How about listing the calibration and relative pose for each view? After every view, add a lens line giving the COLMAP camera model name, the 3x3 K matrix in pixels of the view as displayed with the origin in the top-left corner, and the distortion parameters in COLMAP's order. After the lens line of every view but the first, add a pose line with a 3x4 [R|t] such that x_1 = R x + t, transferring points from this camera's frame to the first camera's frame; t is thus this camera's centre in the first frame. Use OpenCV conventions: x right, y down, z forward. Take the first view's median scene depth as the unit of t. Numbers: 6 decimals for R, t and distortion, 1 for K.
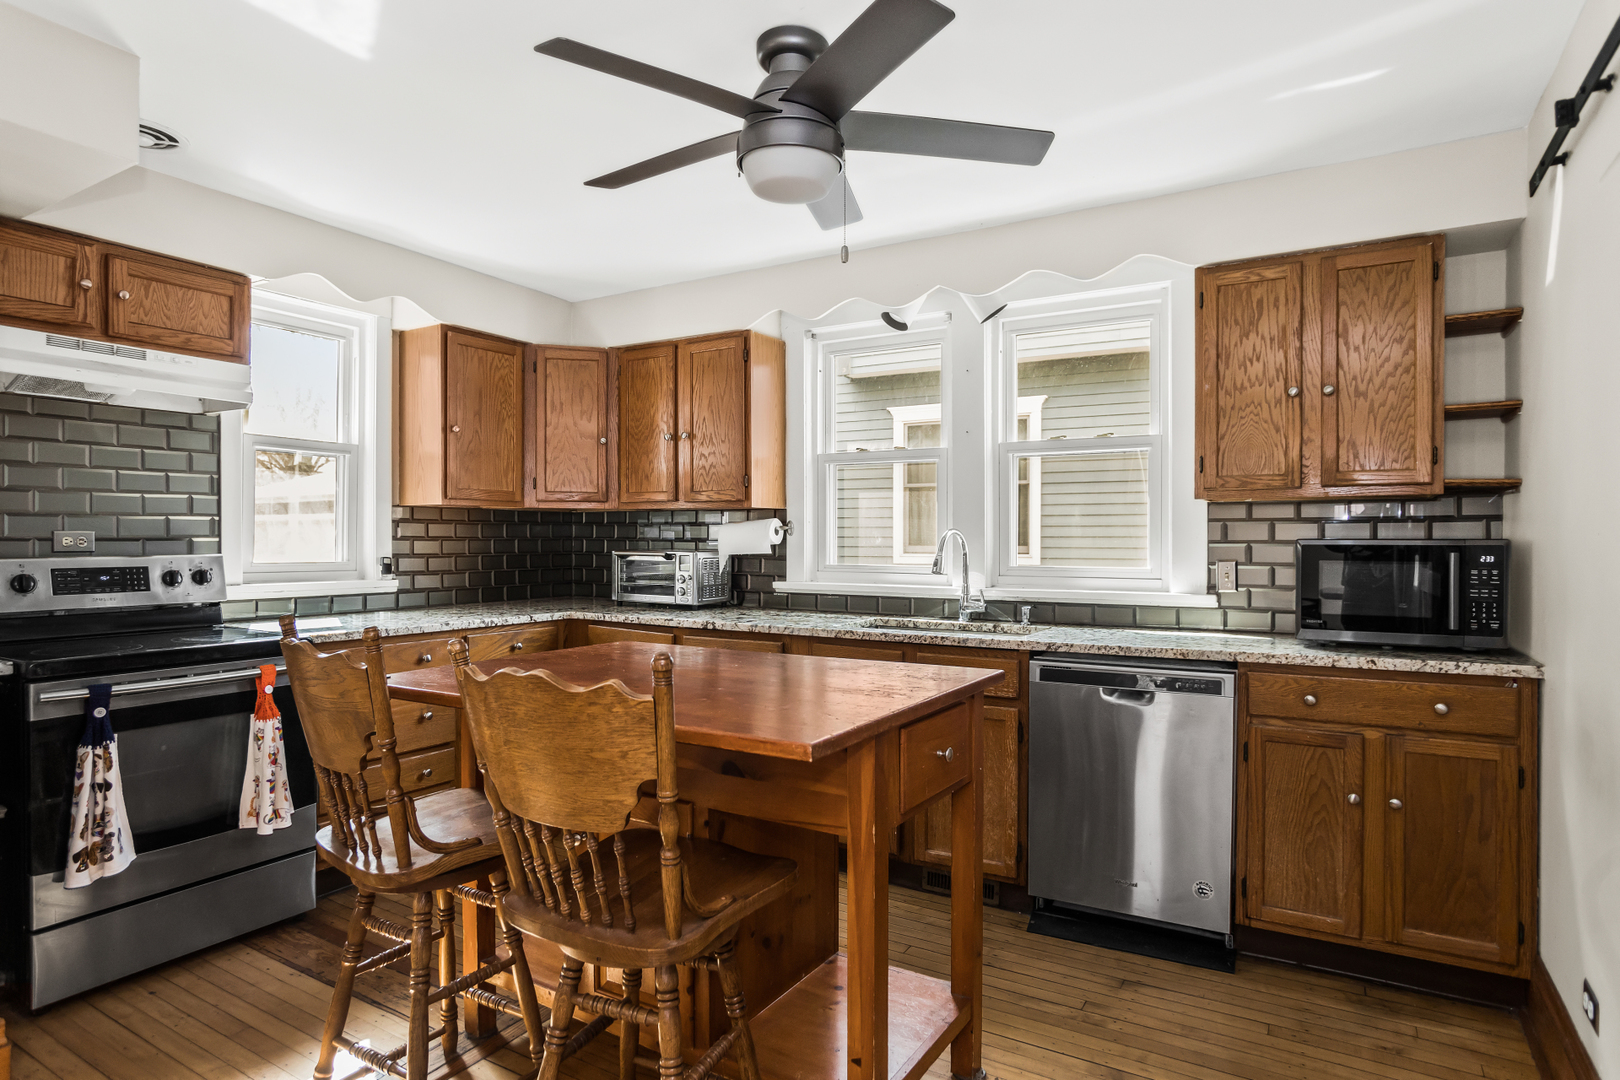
lens RADIAL K [[901.8, 0, 801.2], [0, 901.8, 541.6], [0, 0, 1]] dist [-0.005715, -0.000190]
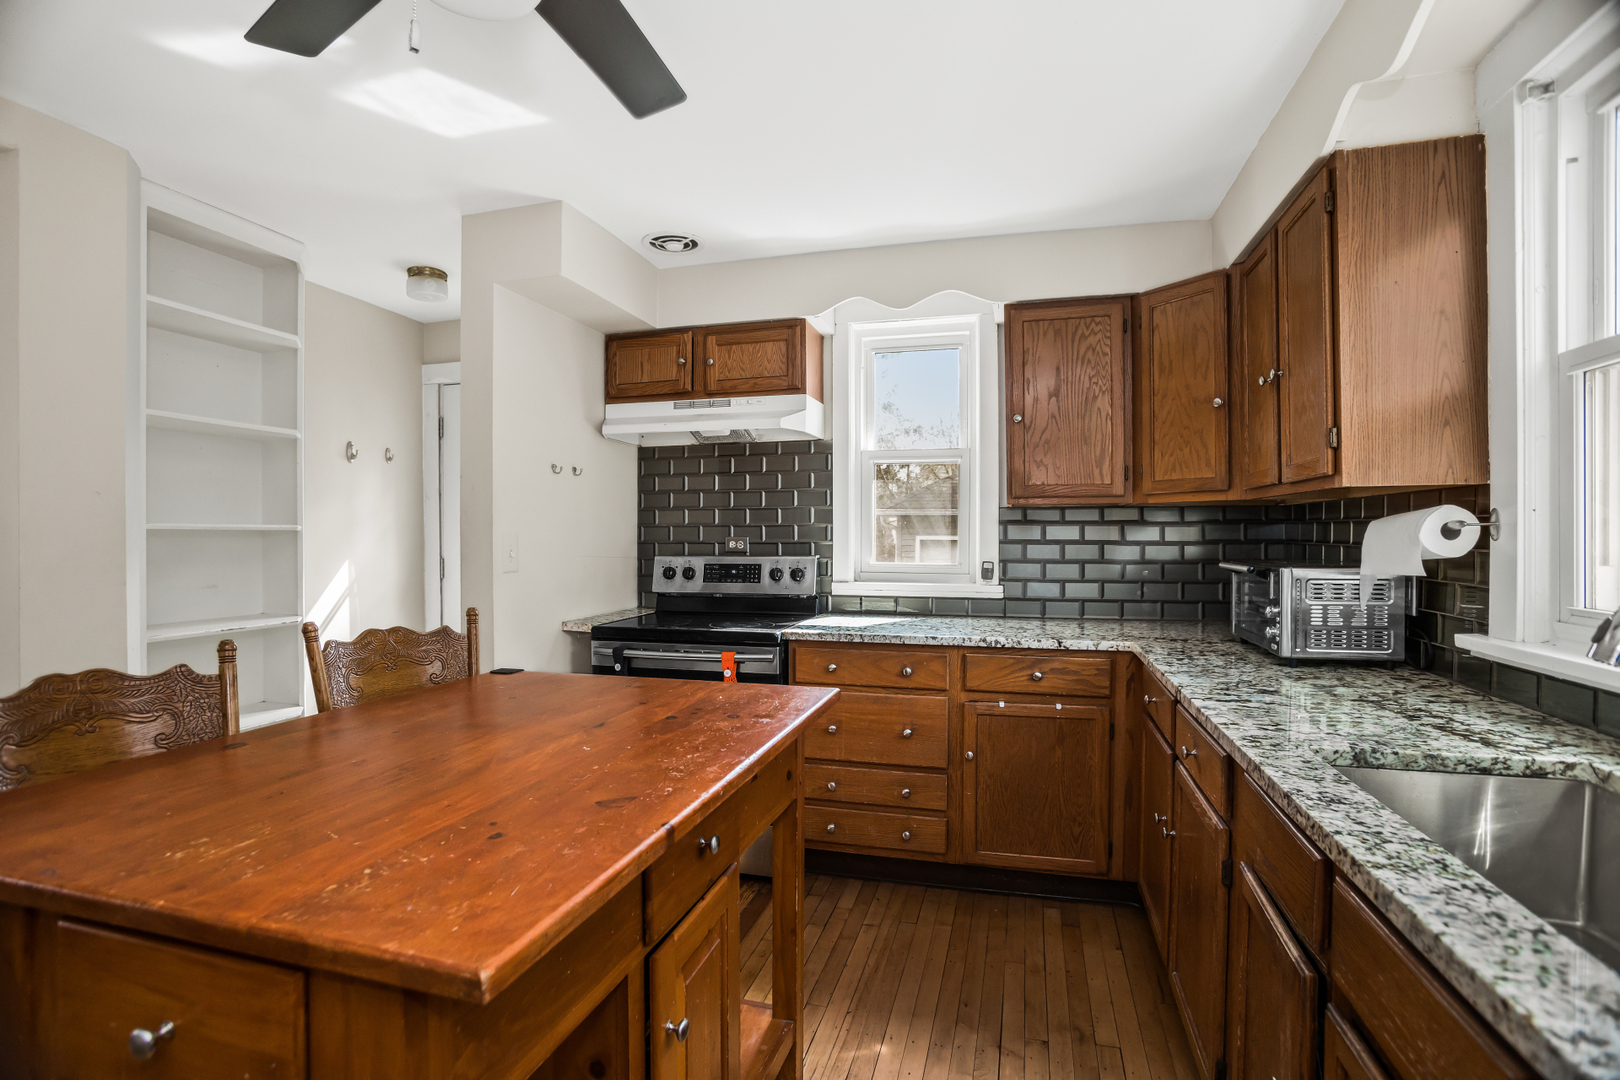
lens RADIAL K [[778.7, 0, 804.8], [0, 778.7, 546.1], [0, 0, 1]] dist [-0.041705, 0.010857]
pose [[0.273566, 0.009245, -0.961809, 0.280988], [-0.001725, 0.999957, 0.009121, -0.006914], [0.961852, -0.000836, 0.273570, 0.573788]]
